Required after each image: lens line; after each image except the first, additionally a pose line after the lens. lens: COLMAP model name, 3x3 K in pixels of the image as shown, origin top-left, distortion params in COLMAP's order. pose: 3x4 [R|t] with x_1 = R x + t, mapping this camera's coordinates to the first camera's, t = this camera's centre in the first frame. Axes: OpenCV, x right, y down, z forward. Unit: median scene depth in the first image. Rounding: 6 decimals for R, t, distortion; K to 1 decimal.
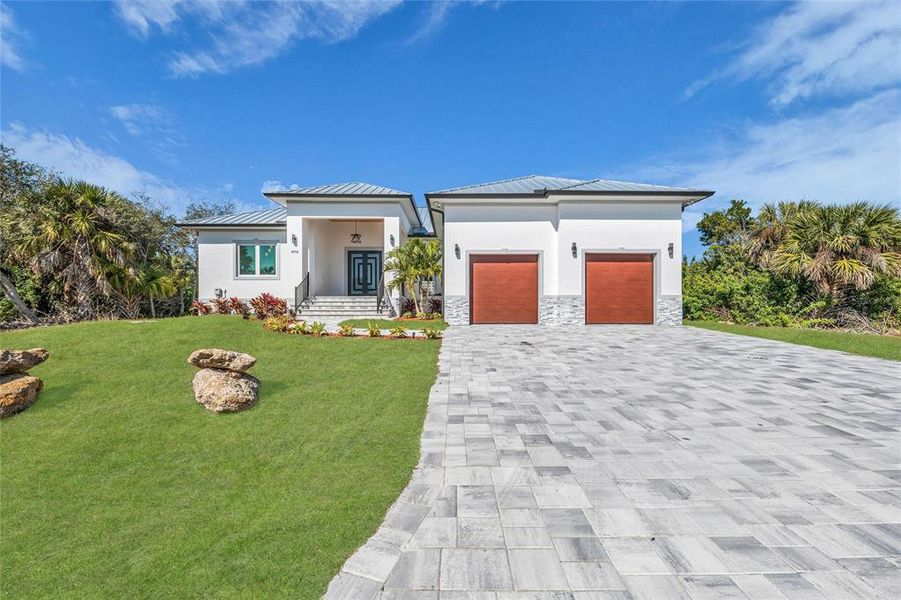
lens RADIAL K [[354.2, 0, 455.4], [0, 354.2, 305.1], [0, 0, 1]] dist [0.006815, -0.000670]
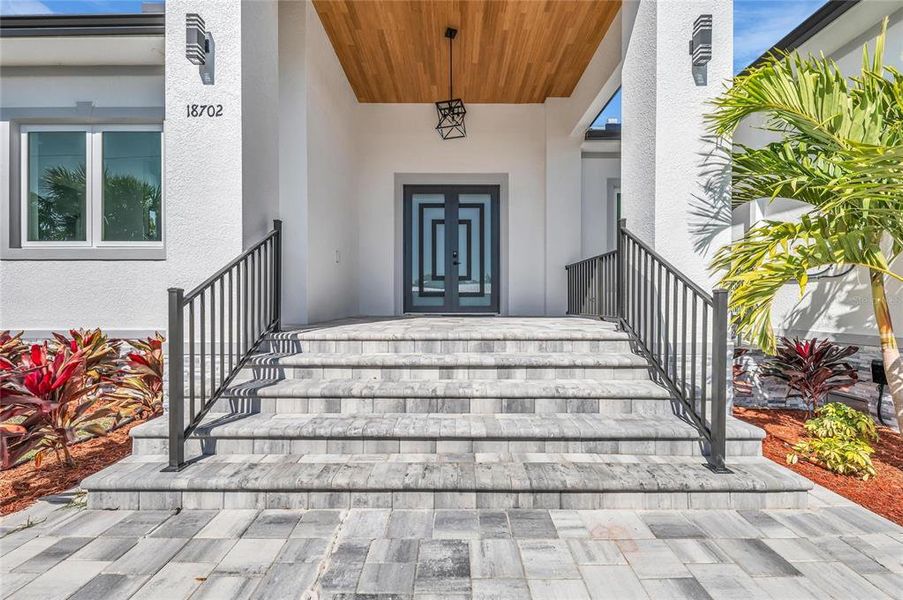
lens RADIAL K [[354.9, 0, 456.4], [0, 354.9, 305.1], [0, 0, 1]] dist [0.006815, -0.000670]
pose [[0.999995, 0.003233, 0.000108, -0.254487], [-0.003233, 0.999979, 0.005631, -0.035500], [-0.000090, -0.005631, 0.999984, 0.654237]]
